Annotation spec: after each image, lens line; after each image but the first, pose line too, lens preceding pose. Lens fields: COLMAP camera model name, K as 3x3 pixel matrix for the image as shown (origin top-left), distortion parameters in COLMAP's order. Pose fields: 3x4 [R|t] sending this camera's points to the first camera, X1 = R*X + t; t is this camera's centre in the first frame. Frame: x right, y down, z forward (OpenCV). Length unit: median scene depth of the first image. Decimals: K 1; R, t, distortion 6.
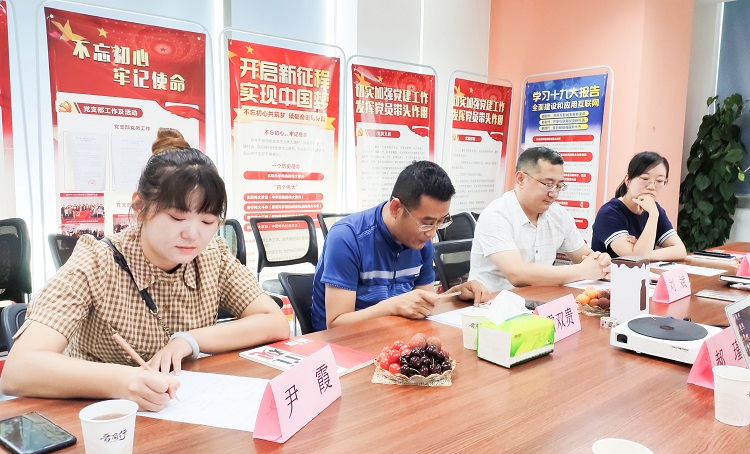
lens RADIAL K [[575.7, 0, 375.0], [0, 575.7, 225.5], [0, 0, 1]] dist [0.005606, 0.002696]
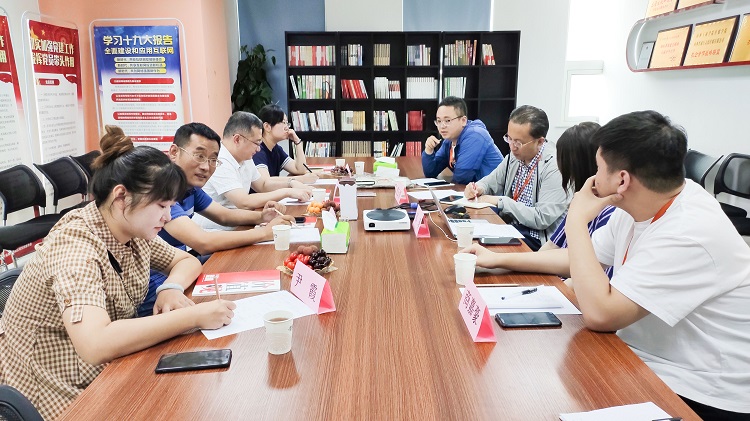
lens RADIAL K [[548.1, 0, 375.7], [0, 548.1, 210.9], [0, 0, 1]] dist [-0.066241, -0.008305]
pose [[0.643576, -0.181160, 0.743634, -0.195762], [0.092905, 0.982891, 0.159042, -0.027402], [-0.759723, -0.033269, 0.649396, -0.023065]]
